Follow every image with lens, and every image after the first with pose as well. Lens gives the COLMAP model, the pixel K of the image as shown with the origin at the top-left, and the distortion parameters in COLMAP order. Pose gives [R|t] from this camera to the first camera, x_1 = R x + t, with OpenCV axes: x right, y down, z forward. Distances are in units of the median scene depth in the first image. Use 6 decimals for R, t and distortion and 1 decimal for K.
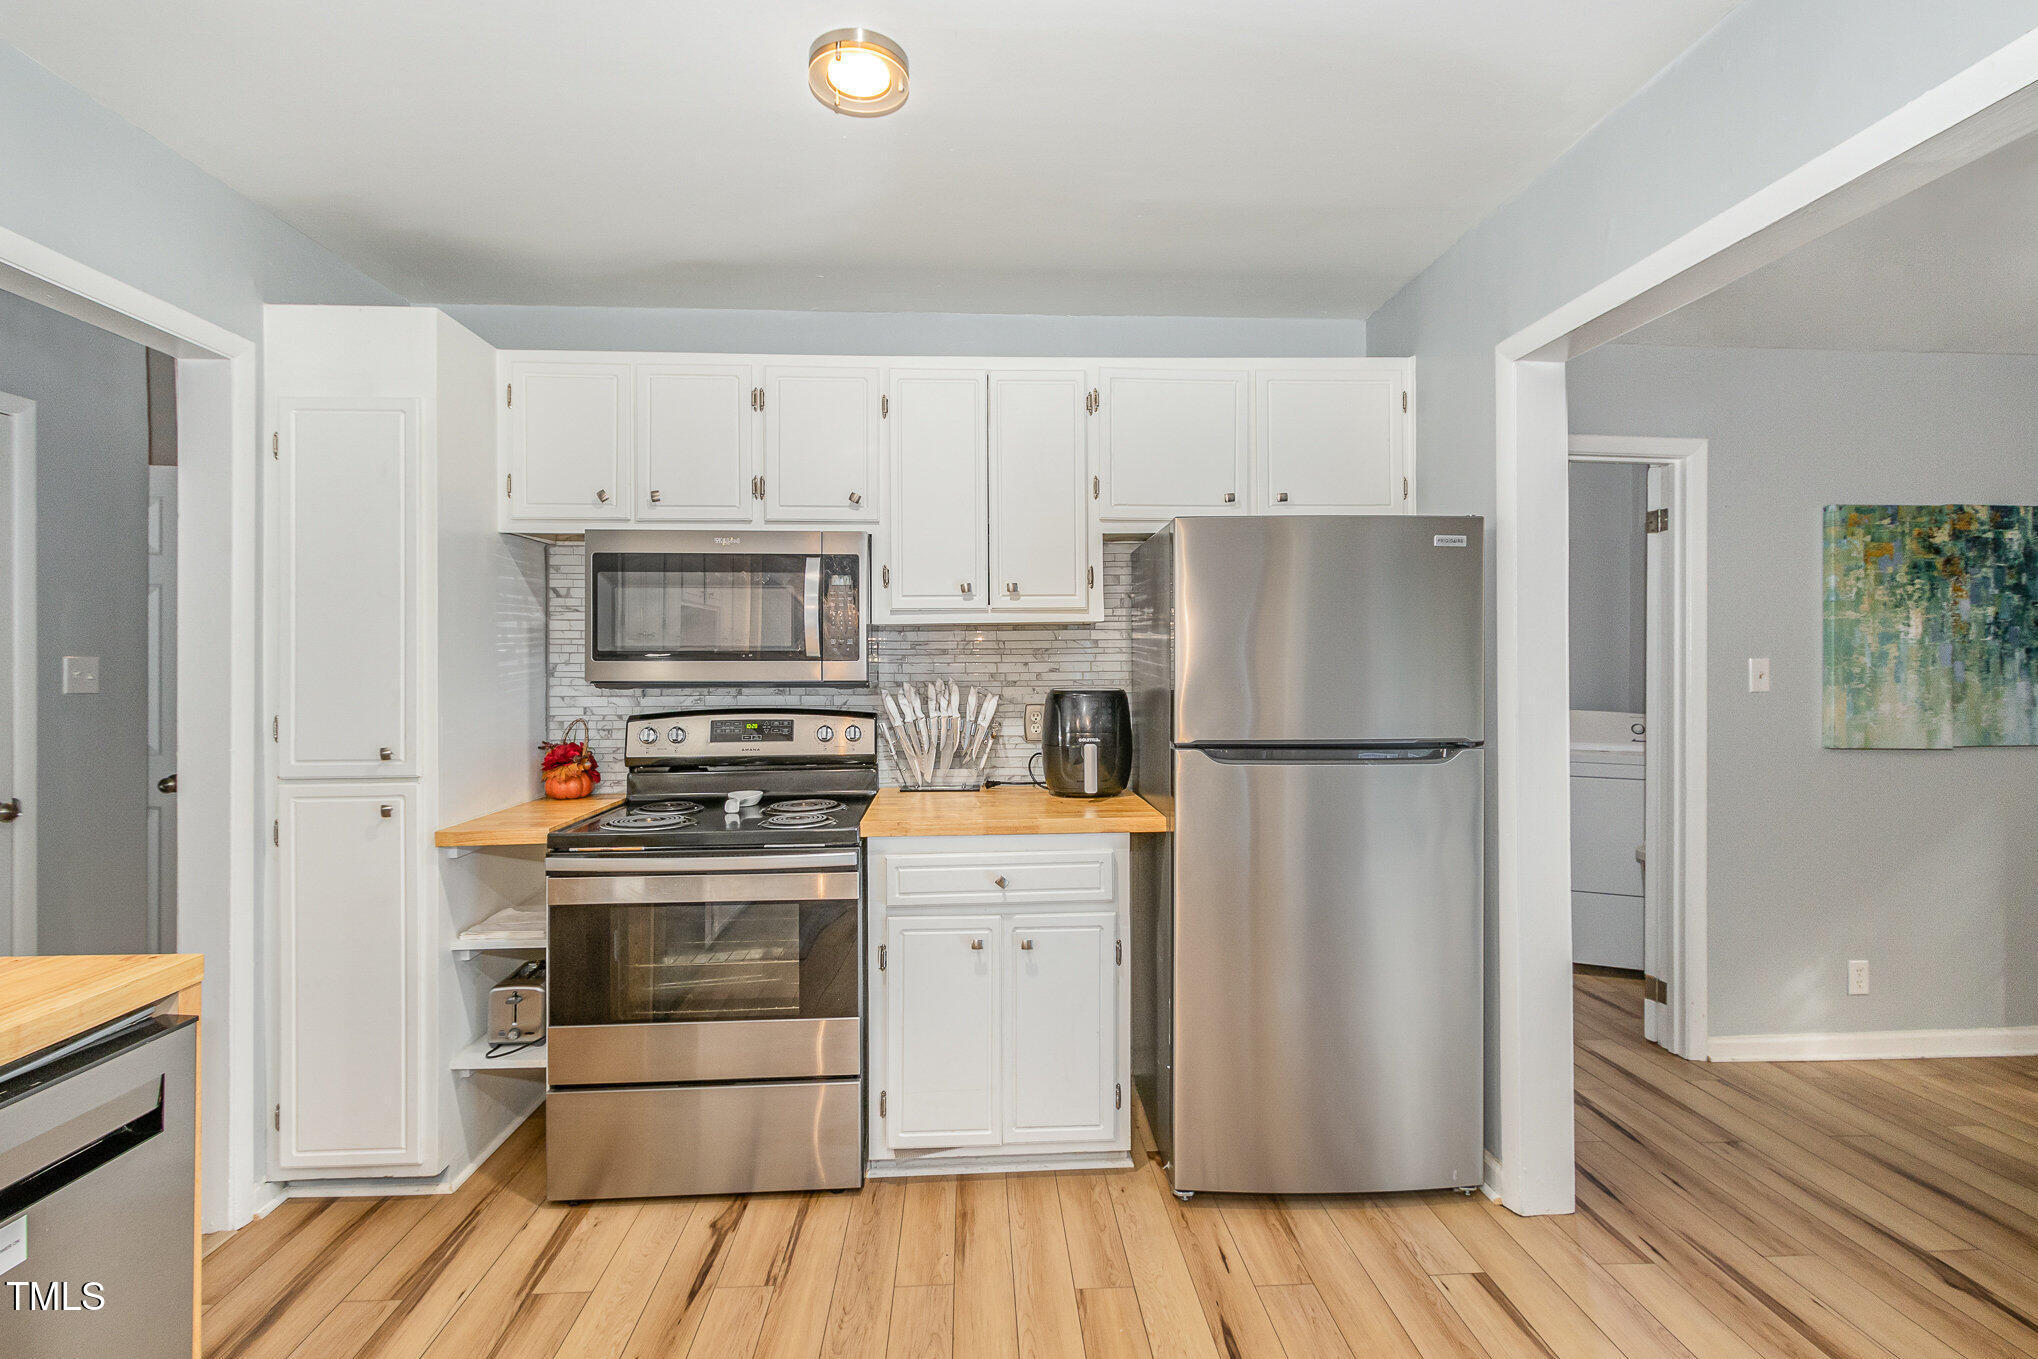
lens RADIAL K [[958.2, 0, 1018.9], [0, 958.2, 659.7], [0, 0, 1]] dist [0.001007, -0.000287]
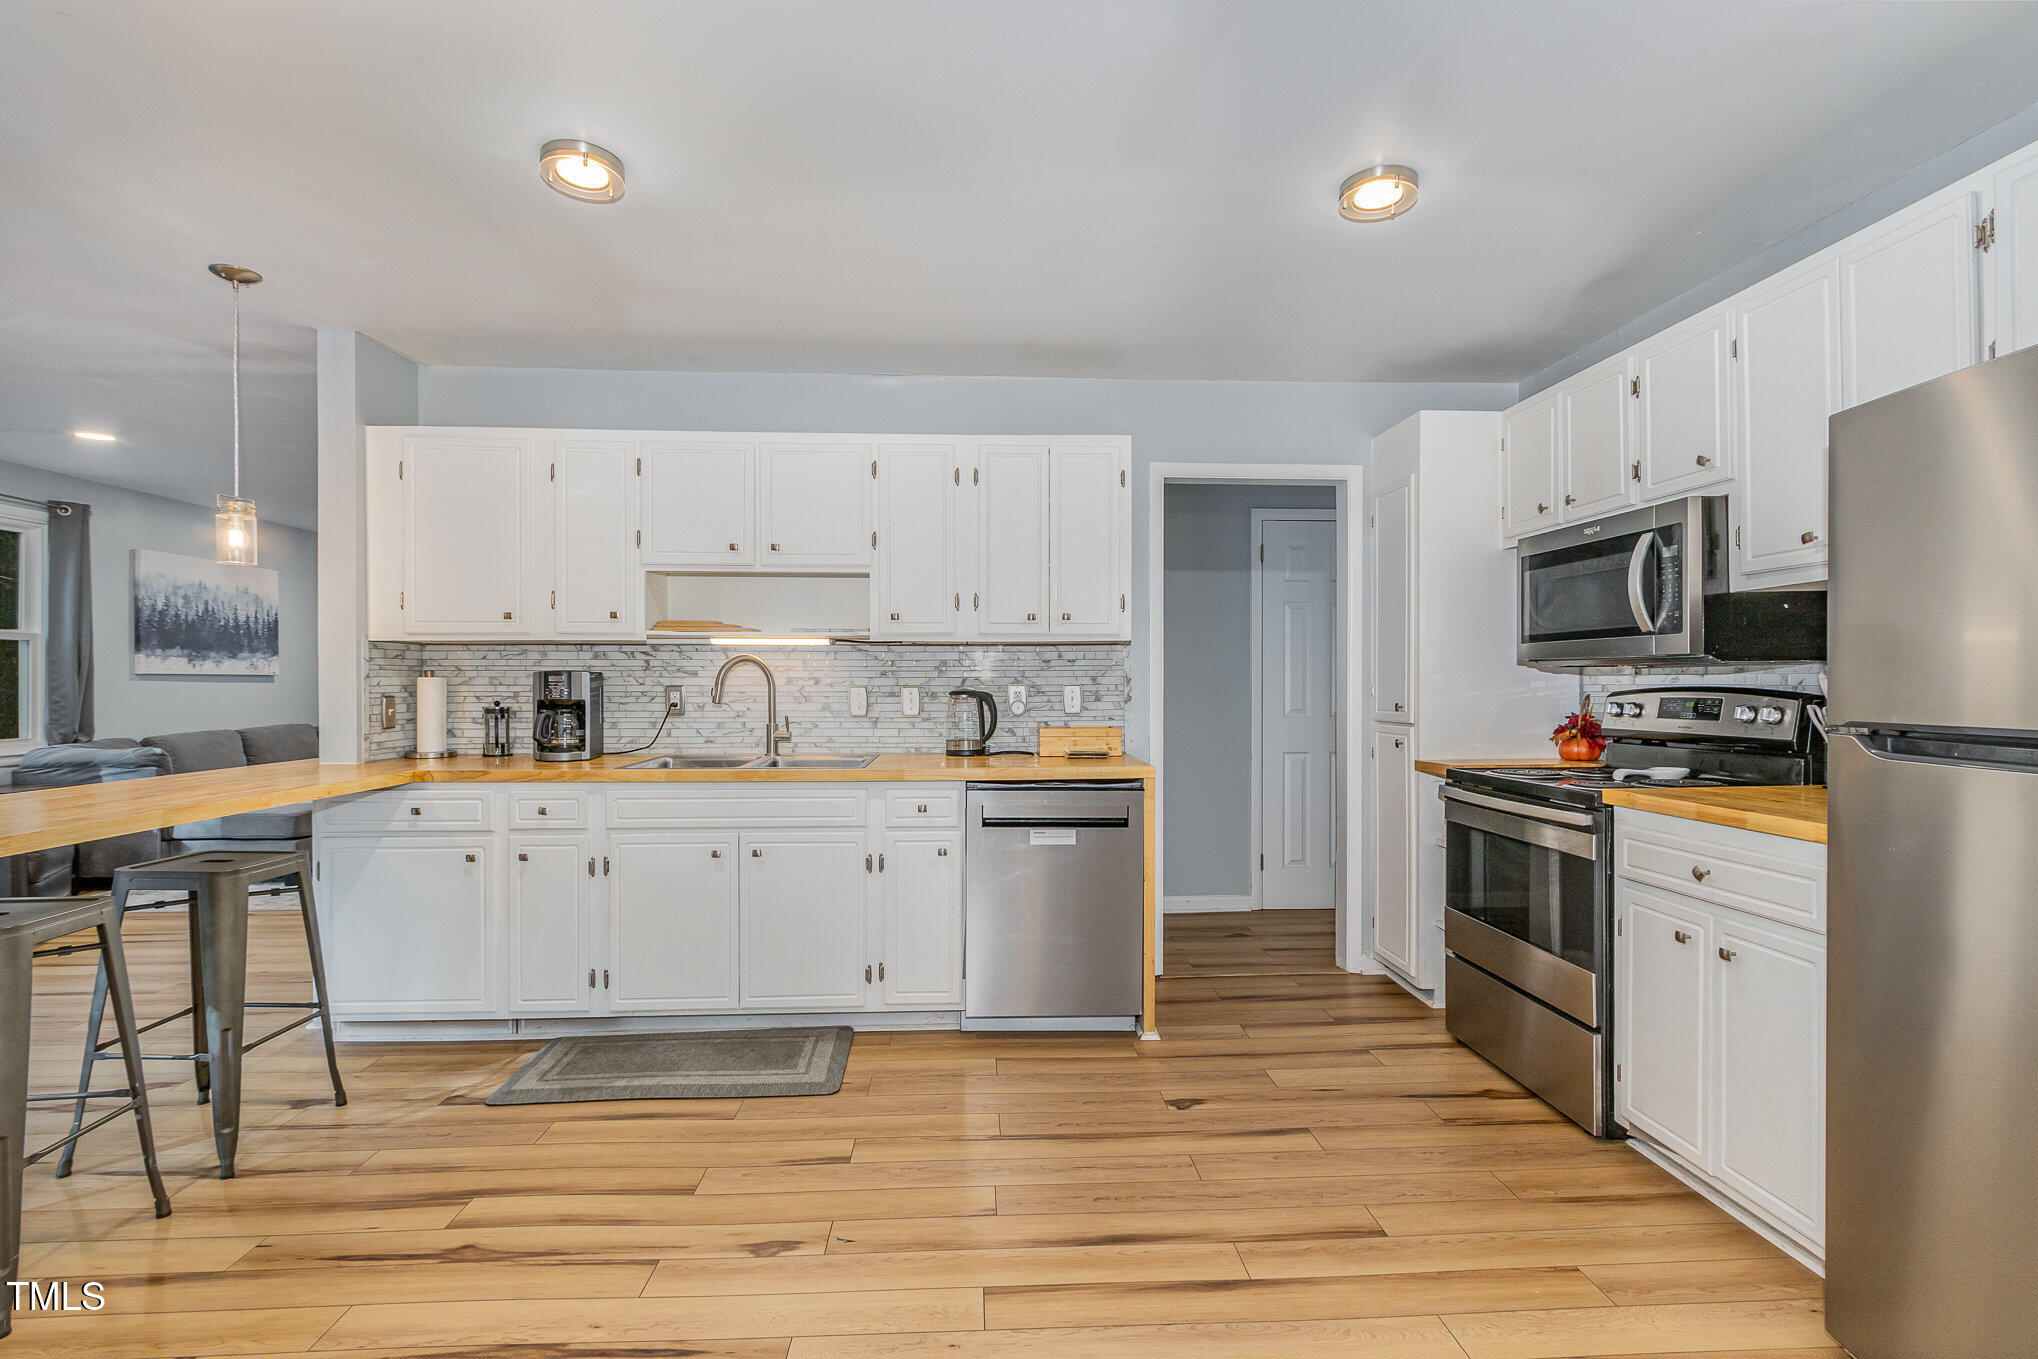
lens RADIAL K [[958.2, 0, 1015.9], [0, 958.2, 682.5], [0, 0, 1]] dist [0.001007, -0.000287]
pose [[-0.010765, 0.004155, -0.999933, 0.884291], [0.006680, 0.999969, 0.004083, 0.046754], [0.999920, -0.006635, -0.010793, 0.379539]]
